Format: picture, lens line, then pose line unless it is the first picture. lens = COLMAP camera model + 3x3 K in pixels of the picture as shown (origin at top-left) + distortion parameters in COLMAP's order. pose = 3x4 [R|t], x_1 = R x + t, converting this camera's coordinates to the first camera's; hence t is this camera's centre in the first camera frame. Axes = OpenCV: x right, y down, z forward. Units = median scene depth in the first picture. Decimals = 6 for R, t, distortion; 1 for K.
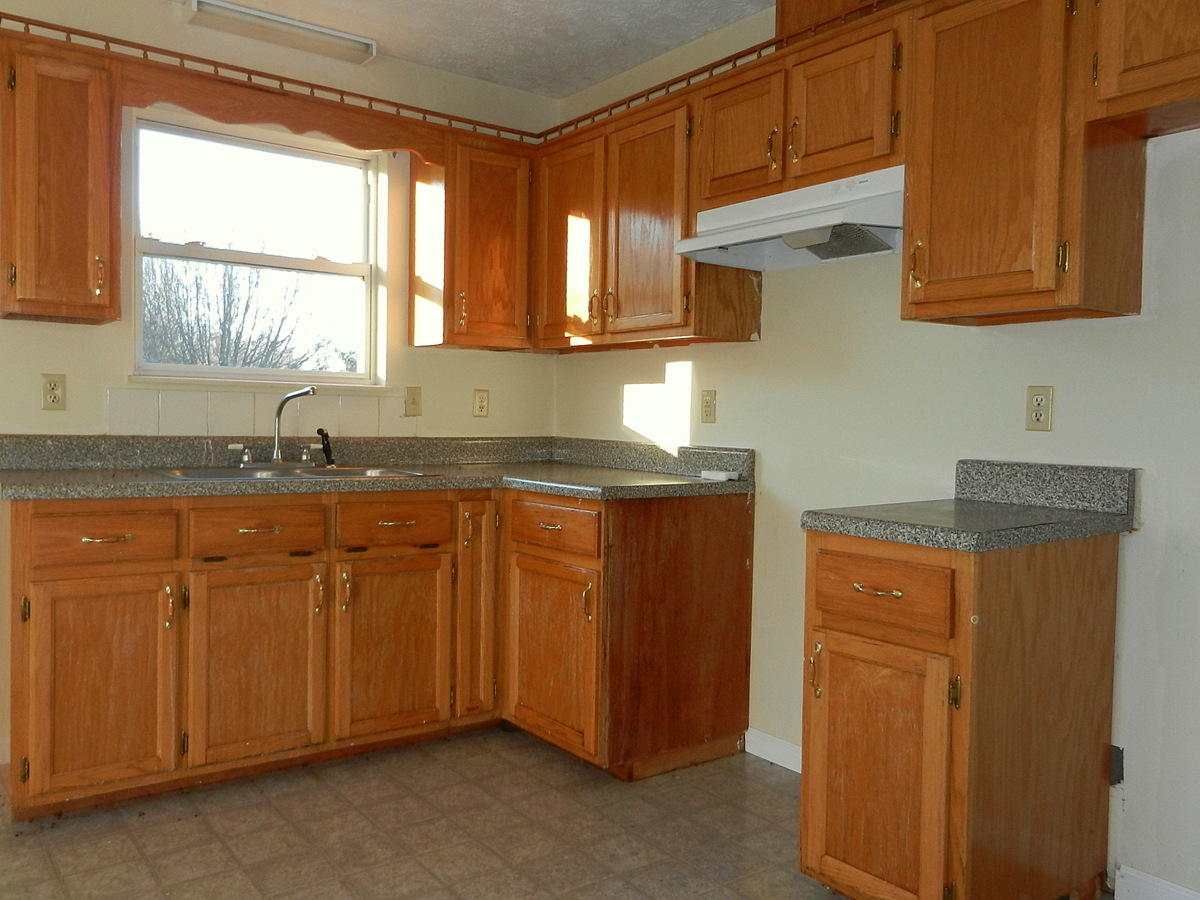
lens RADIAL K [[914.1, 0, 474.7], [0, 914.1, 463.4], [0, 0, 1]] dist [-0.001911, -0.001916]
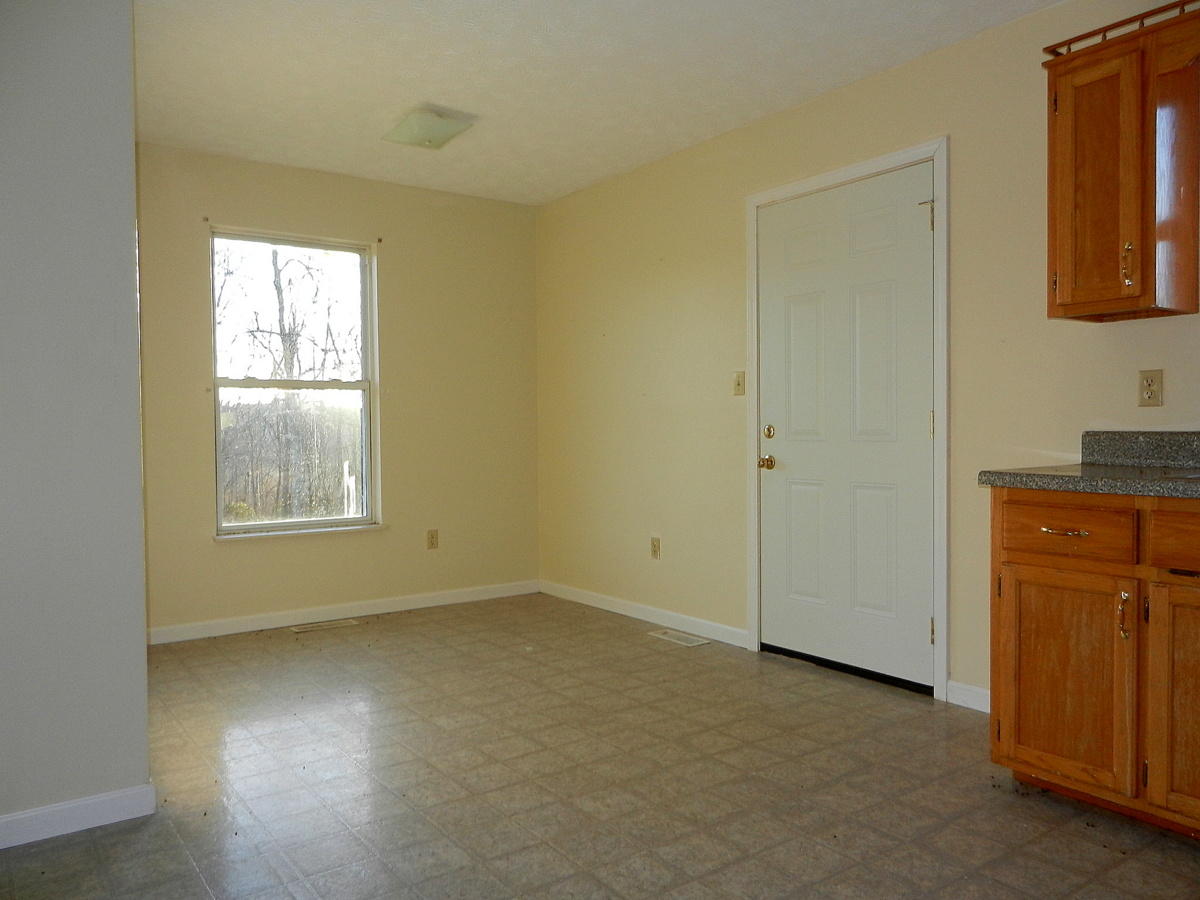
lens RADIAL K [[908.3, 0, 600.0], [0, 908.3, 450.0], [0, 0, 1]] dist [0.003833, 0.003853]
pose [[0.038760, 0.009111, -0.999207, 0.559918], [-0.038631, 0.999225, 0.007613, 0.004662], [0.998502, 0.038305, 0.039082, 0.431914]]
